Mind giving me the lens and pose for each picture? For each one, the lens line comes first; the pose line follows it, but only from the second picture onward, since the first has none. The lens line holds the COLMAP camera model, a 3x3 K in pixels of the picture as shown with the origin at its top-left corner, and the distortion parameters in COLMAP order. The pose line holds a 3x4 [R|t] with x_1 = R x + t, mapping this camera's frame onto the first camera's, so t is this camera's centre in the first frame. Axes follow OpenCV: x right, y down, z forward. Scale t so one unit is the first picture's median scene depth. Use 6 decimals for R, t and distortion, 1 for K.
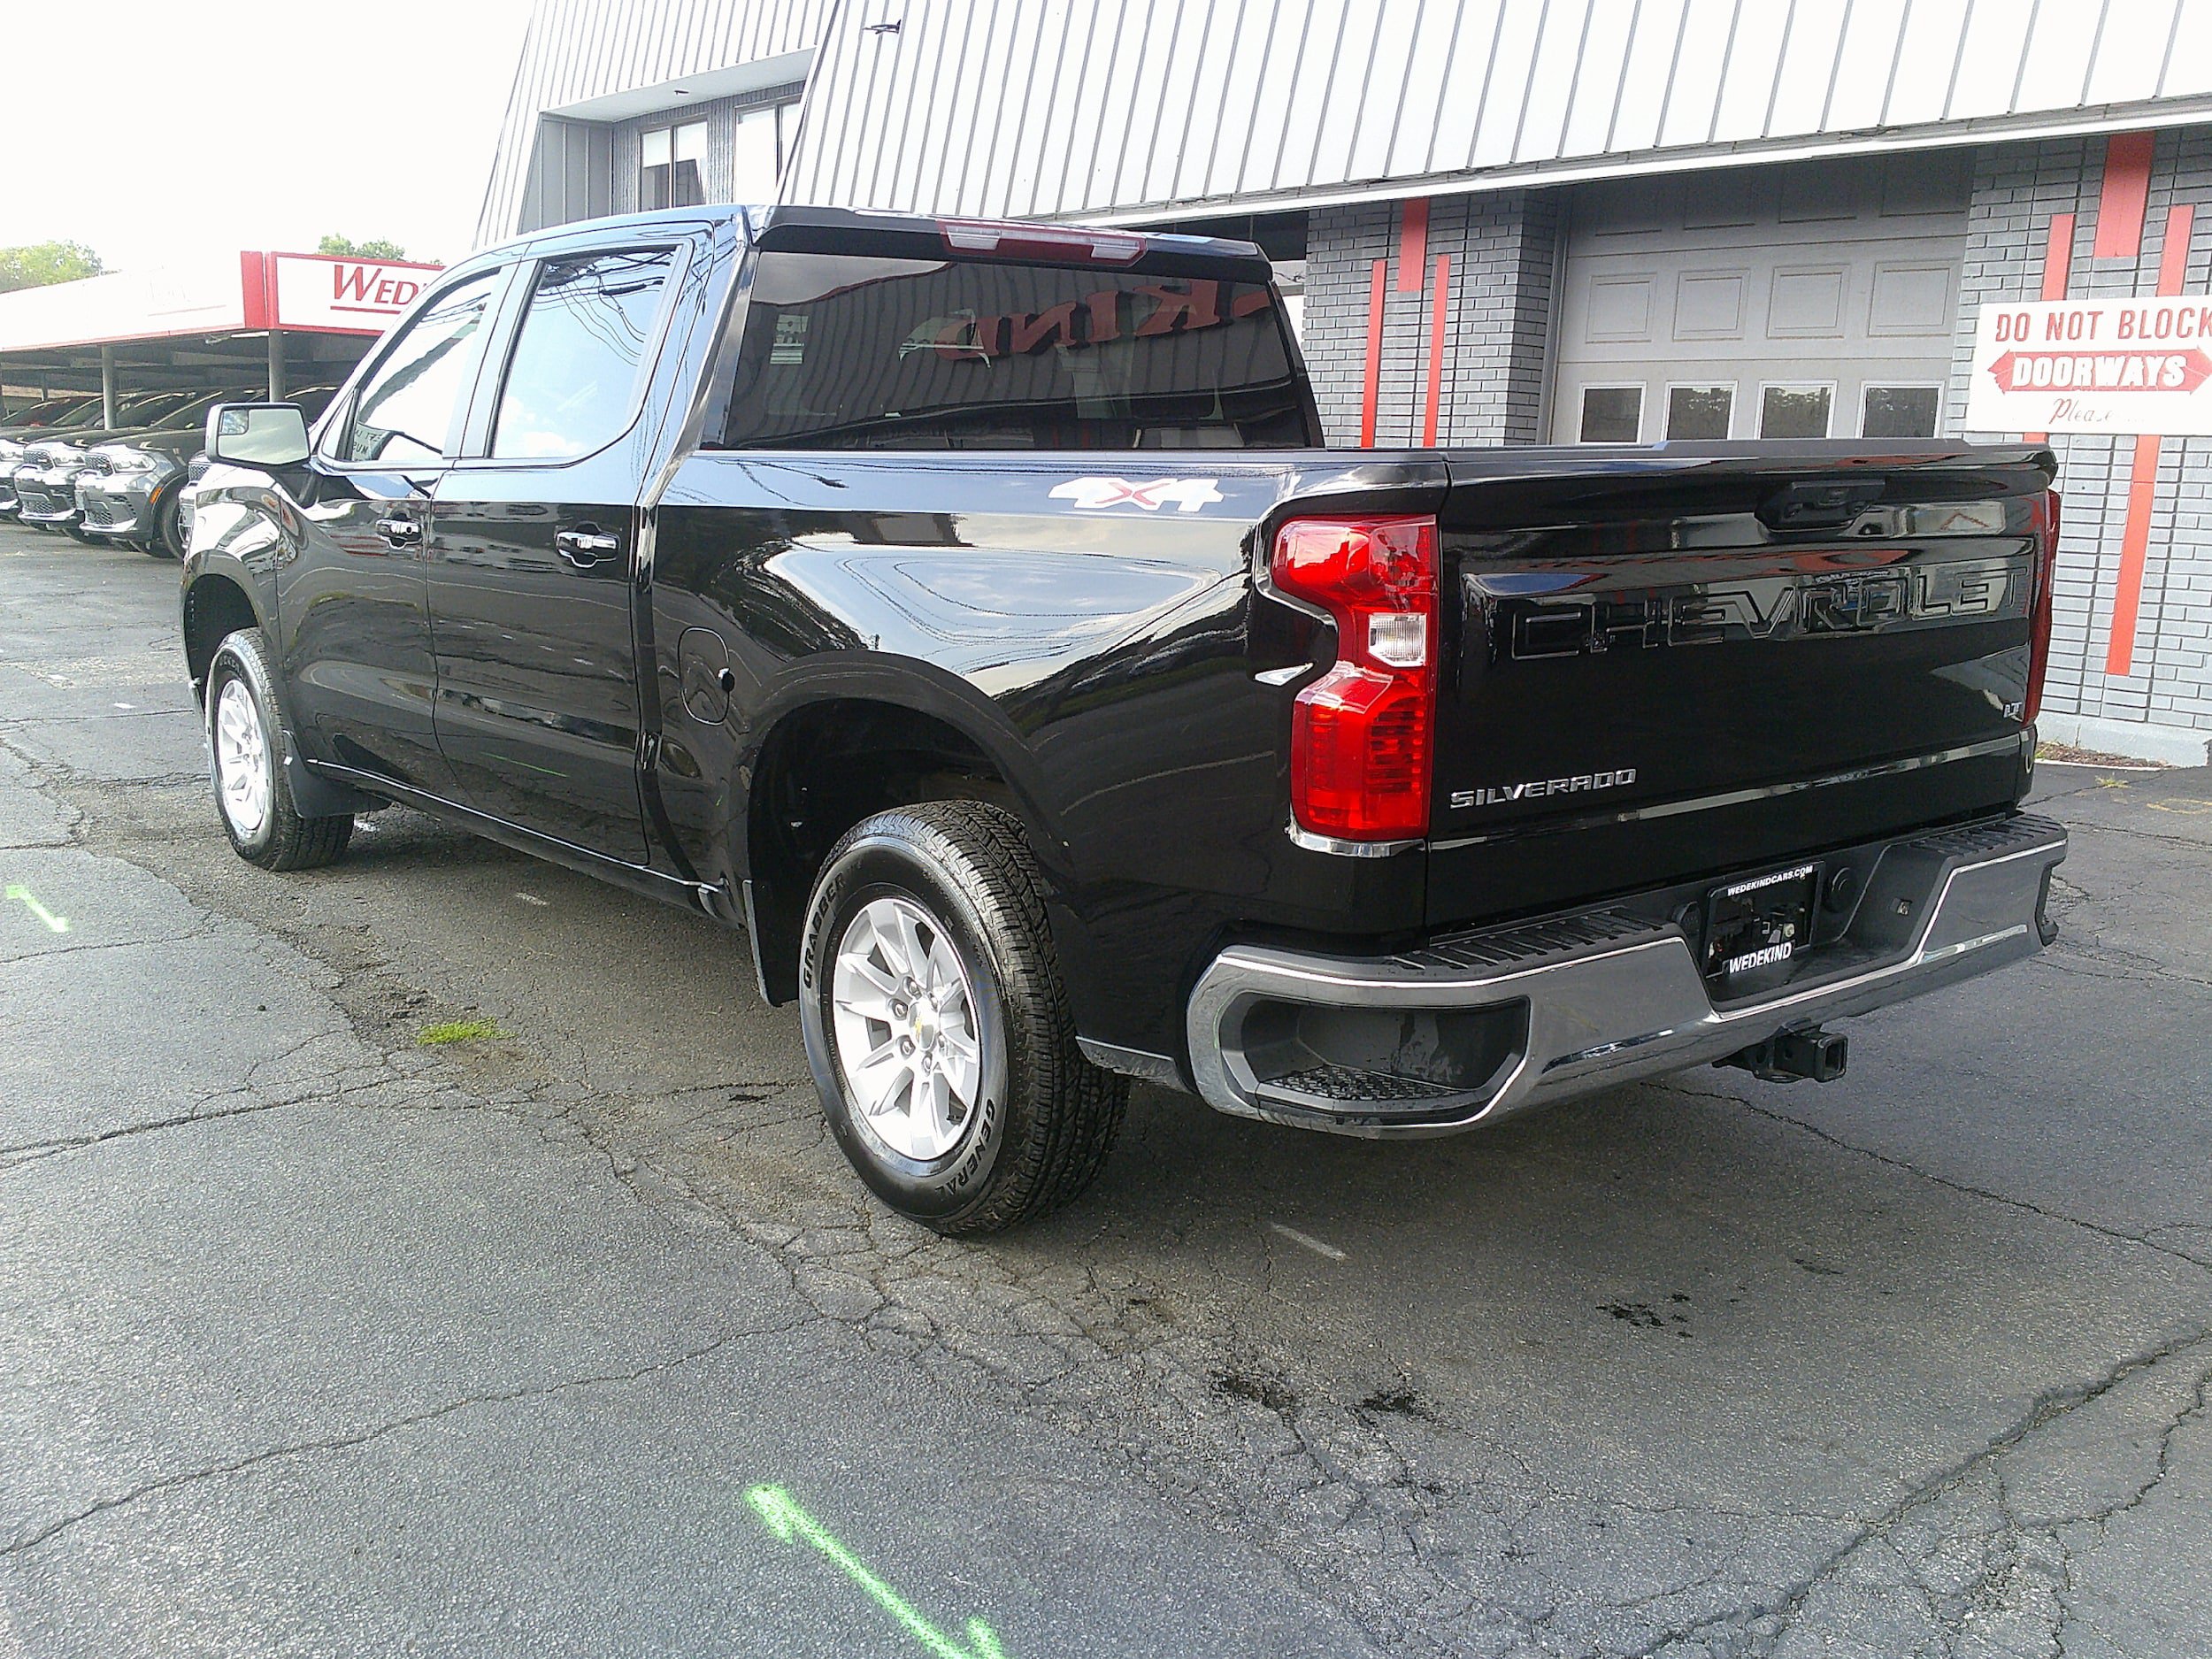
lens RADIAL K [[2023.3, 0, 1097.7], [0, 2023.3, 865.6], [0, 0, 1]] dist [0.124899, -0.223403]
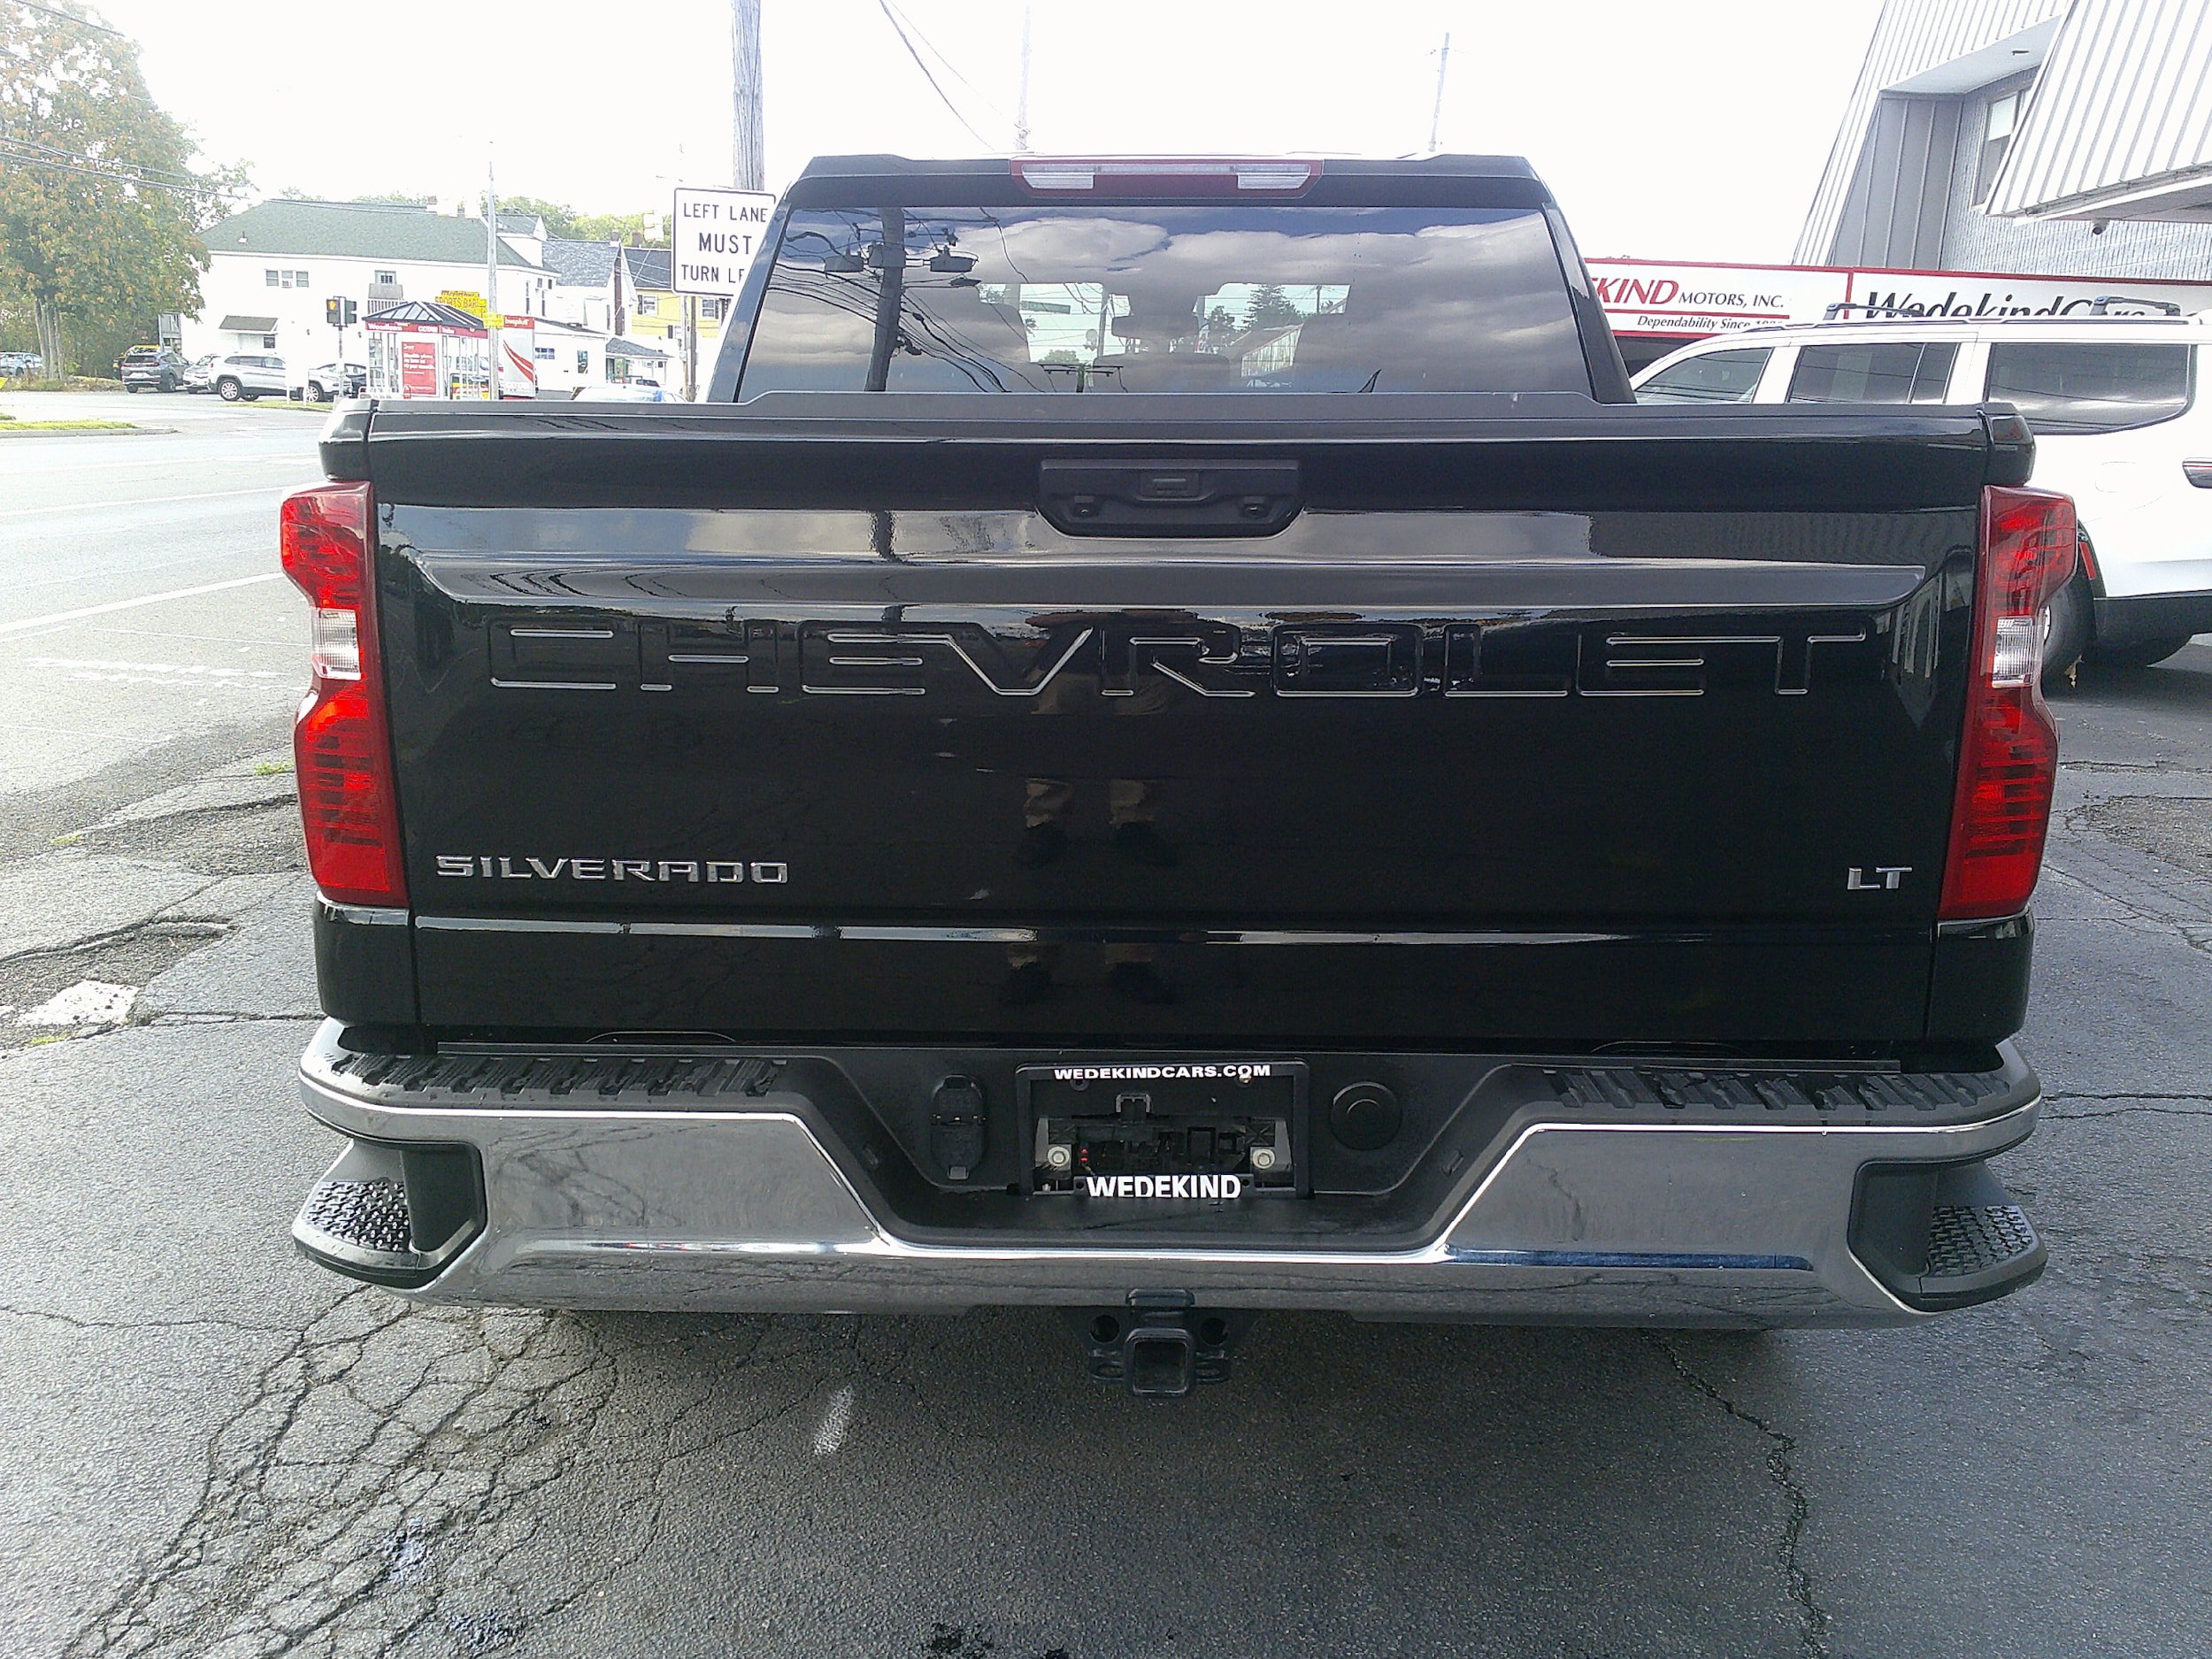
lens RADIAL K [[2023.3, 0, 1097.7], [0, 2023.3, 865.6], [0, 0, 1]] dist [0.124899, -0.223403]
pose [[0.759718, 0.134500, -0.636190, 0.690759], [-0.136528, 0.989560, 0.046170, -0.081806], [0.635758, 0.051782, 0.770150, 0.471664]]
